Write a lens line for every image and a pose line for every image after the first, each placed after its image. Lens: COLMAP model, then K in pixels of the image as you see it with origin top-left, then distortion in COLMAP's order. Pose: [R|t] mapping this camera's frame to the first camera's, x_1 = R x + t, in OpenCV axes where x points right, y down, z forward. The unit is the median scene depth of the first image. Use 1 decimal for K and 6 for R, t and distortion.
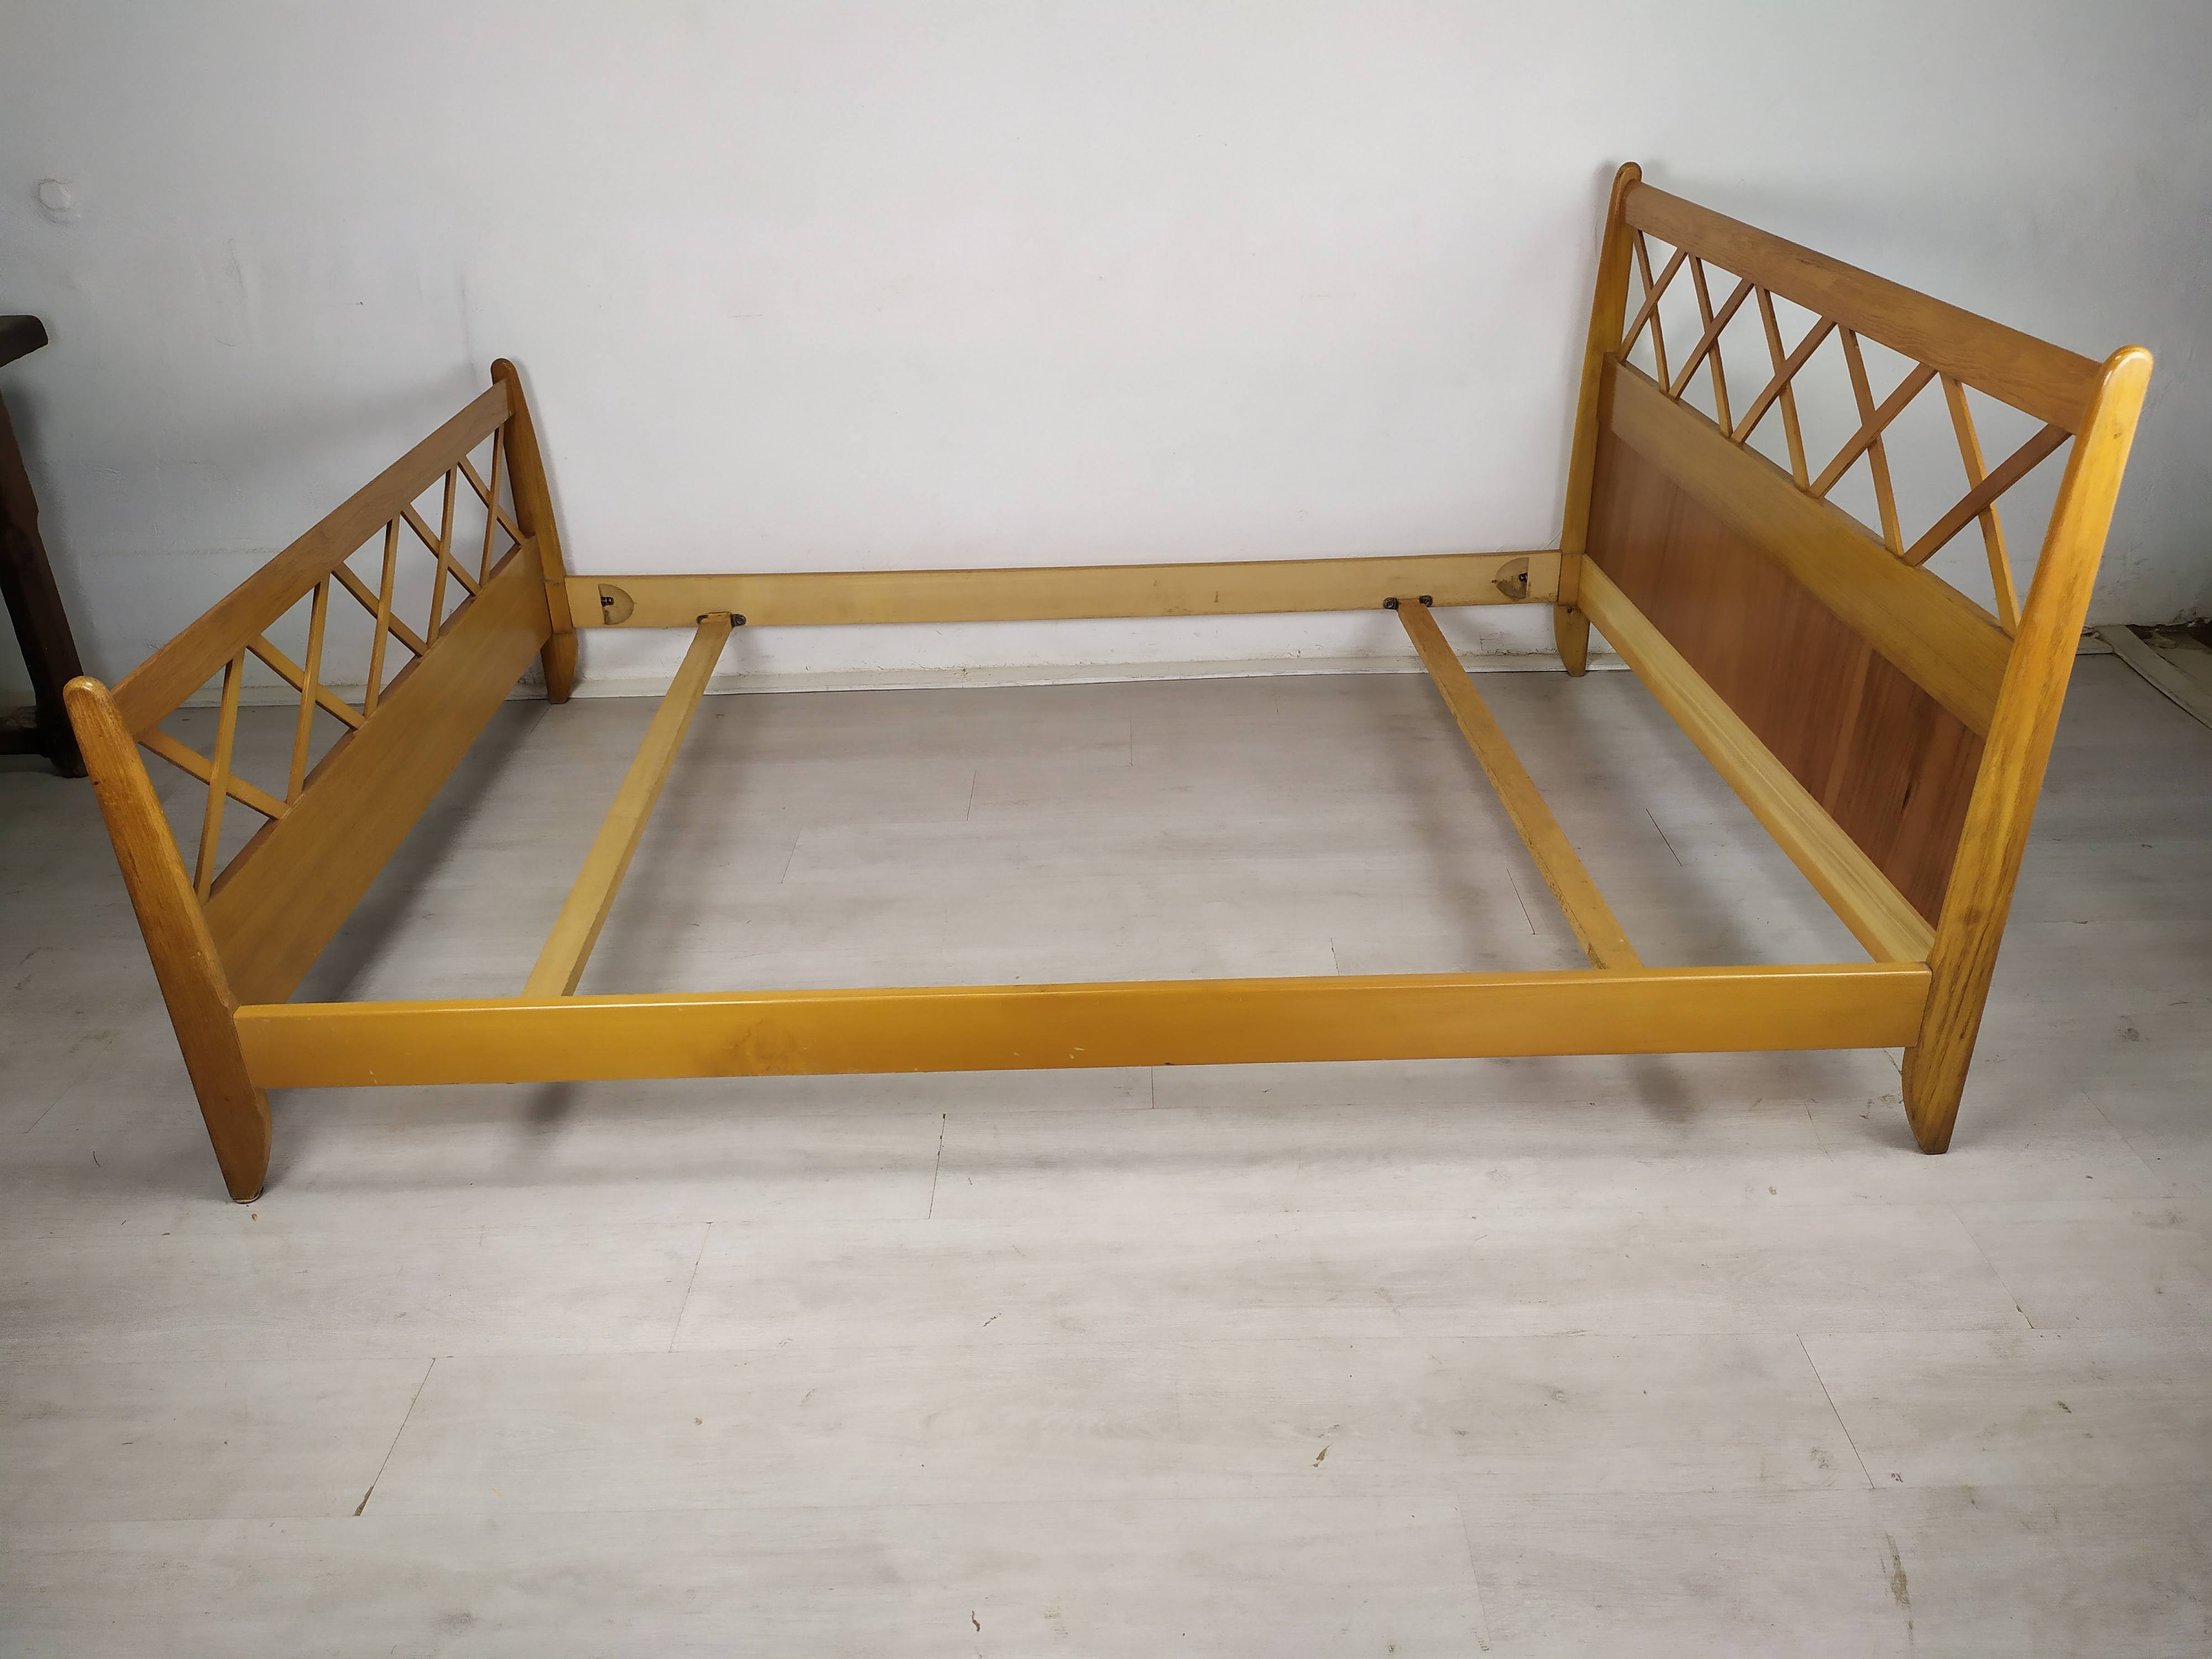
lens RADIAL K [[1633.4, 0, 1106.0], [0, 1633.4, 829.5], [0, 0, 1]] dist [0.028719, -0.011557]
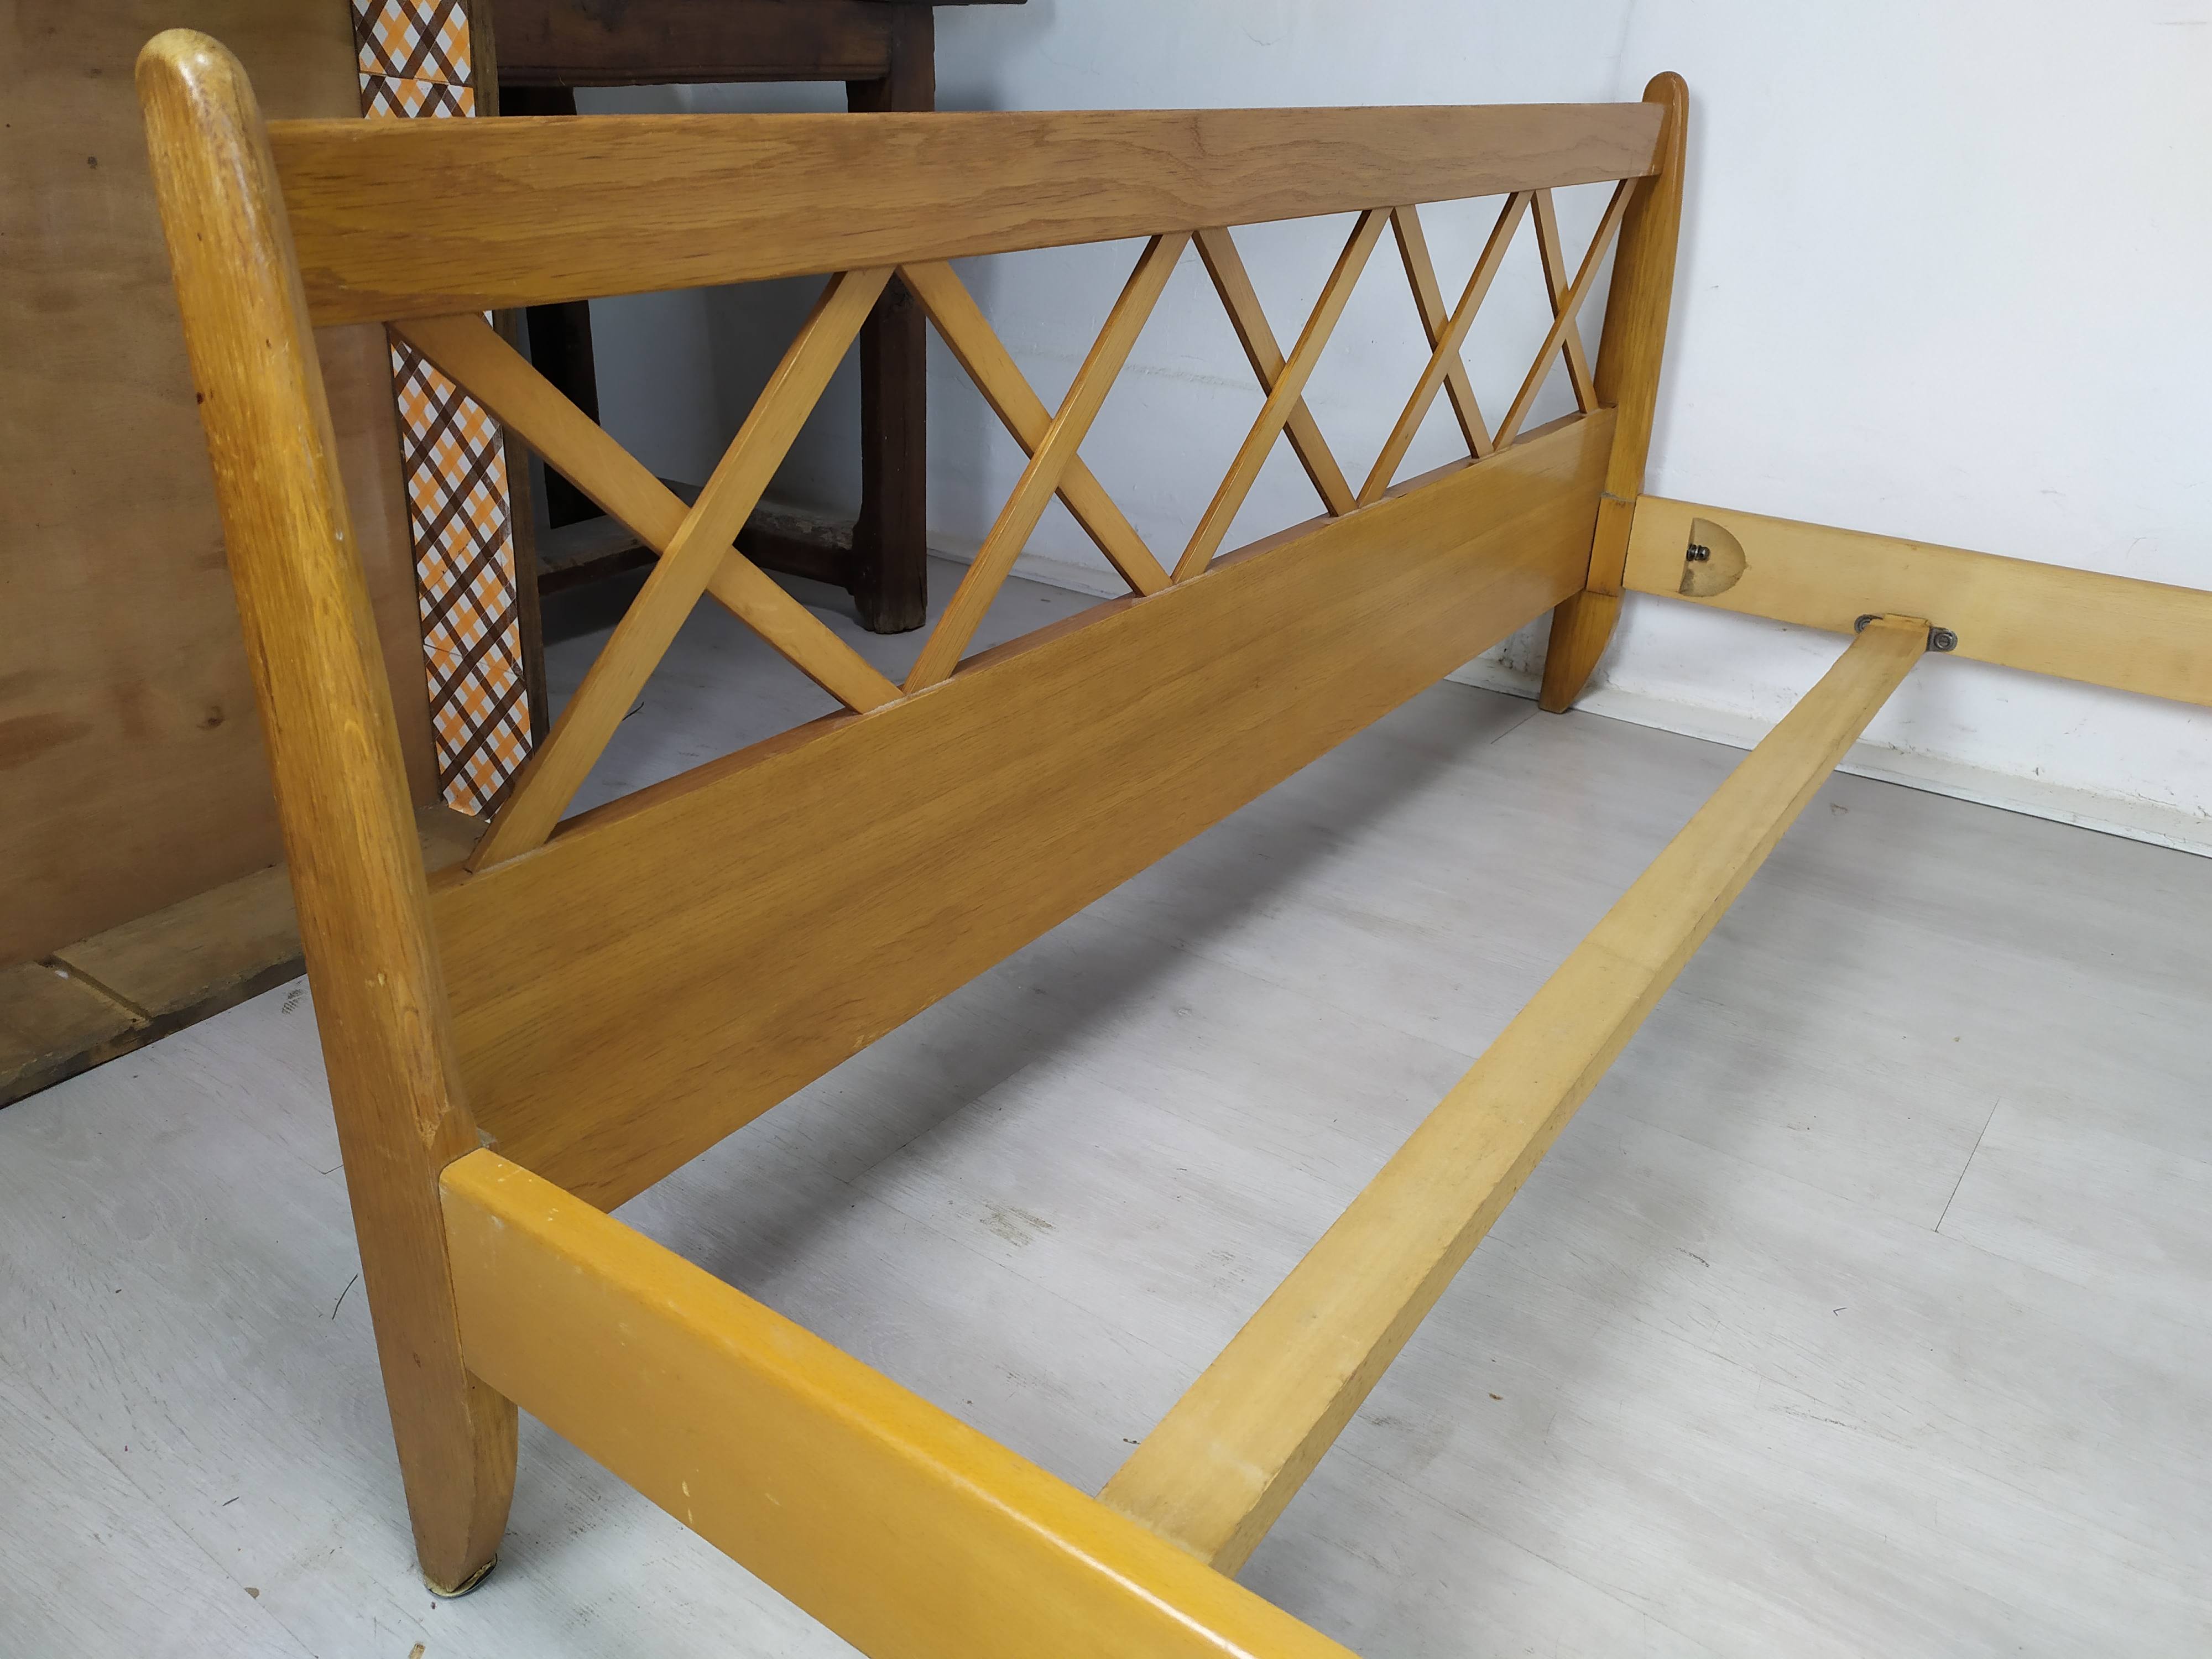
lens RADIAL K [[1677.5, 0, 1112.8], [0, 1677.5, 833.8], [0, 0, 1]] dist [0.046718, -0.002888]
pose [[0.804065, 0.291346, -0.518264, -0.208469], [-0.319252, 0.946946, 0.037027, -0.012790], [0.501555, 0.135685, 0.854419, 0.634783]]
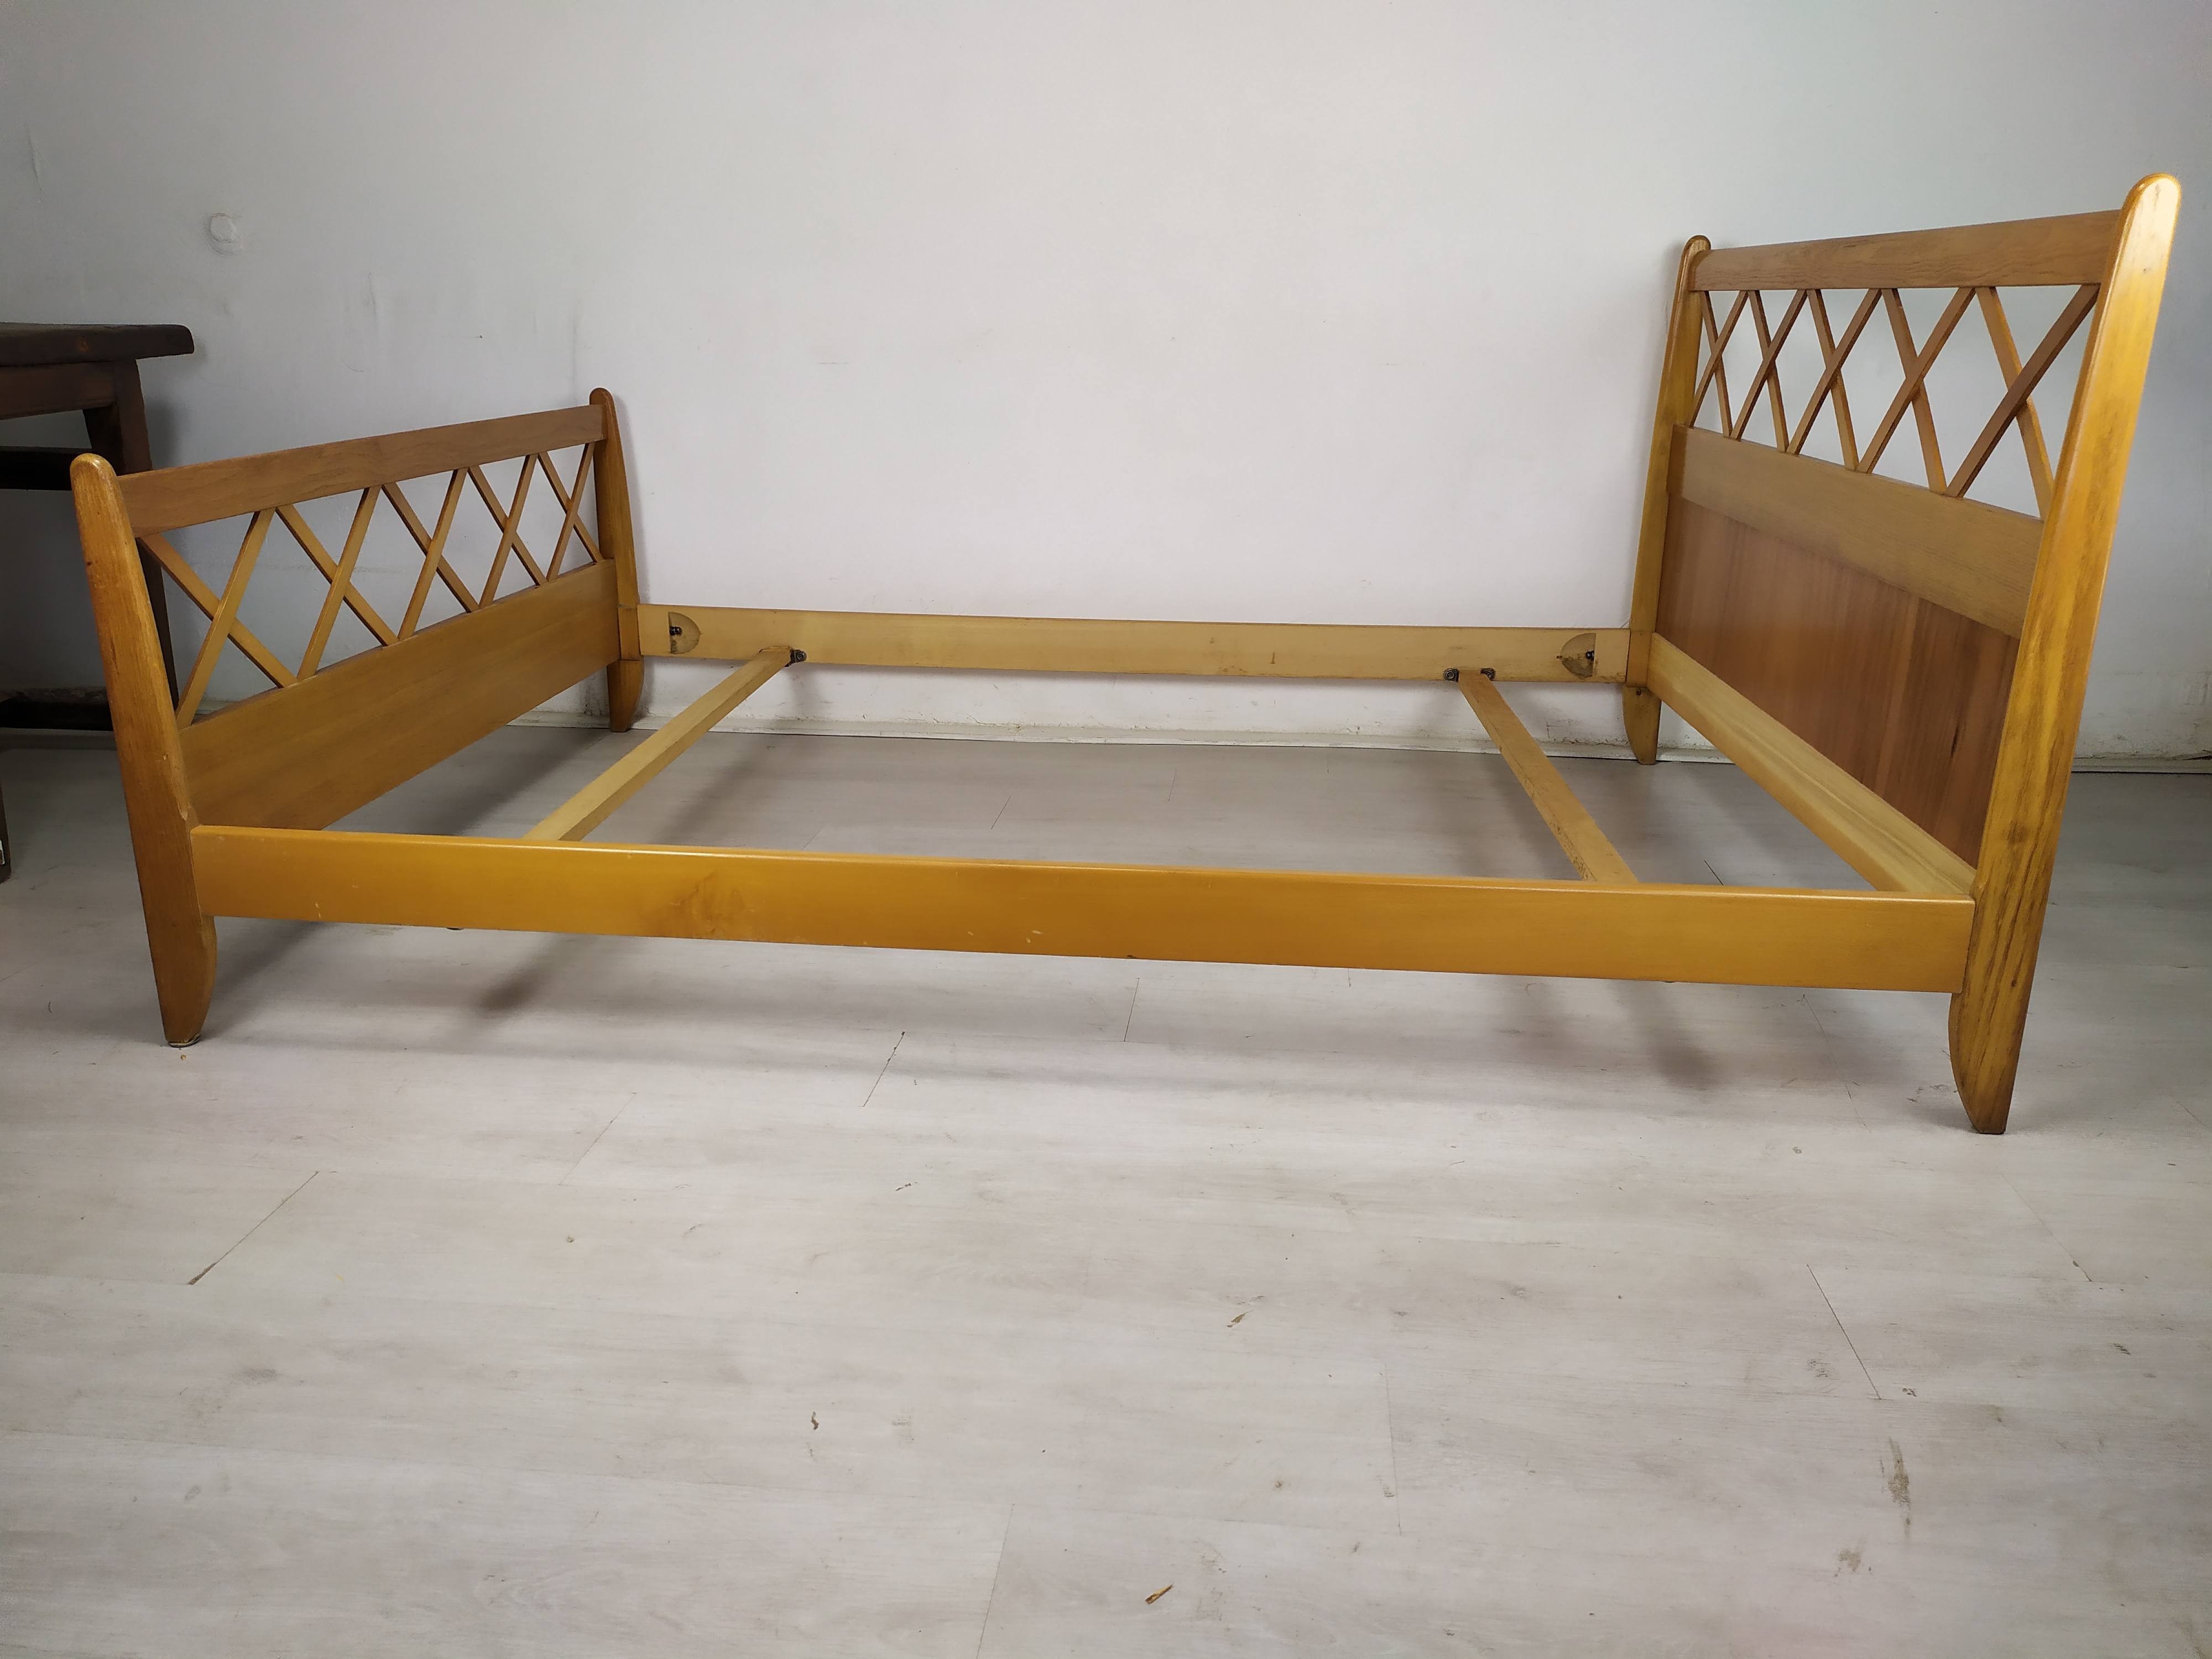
lens RADIAL K [[1633.4, 0, 1106.0], [0, 1633.4, 829.5], [0, 0, 1]] dist [0.028719, -0.011557]
pose [[0.994159, 0.063786, -0.087058, 0.087372], [-0.078166, 0.981763, -0.173296, 0.203820], [0.074417, 0.179089, 0.981014, 0.059270]]
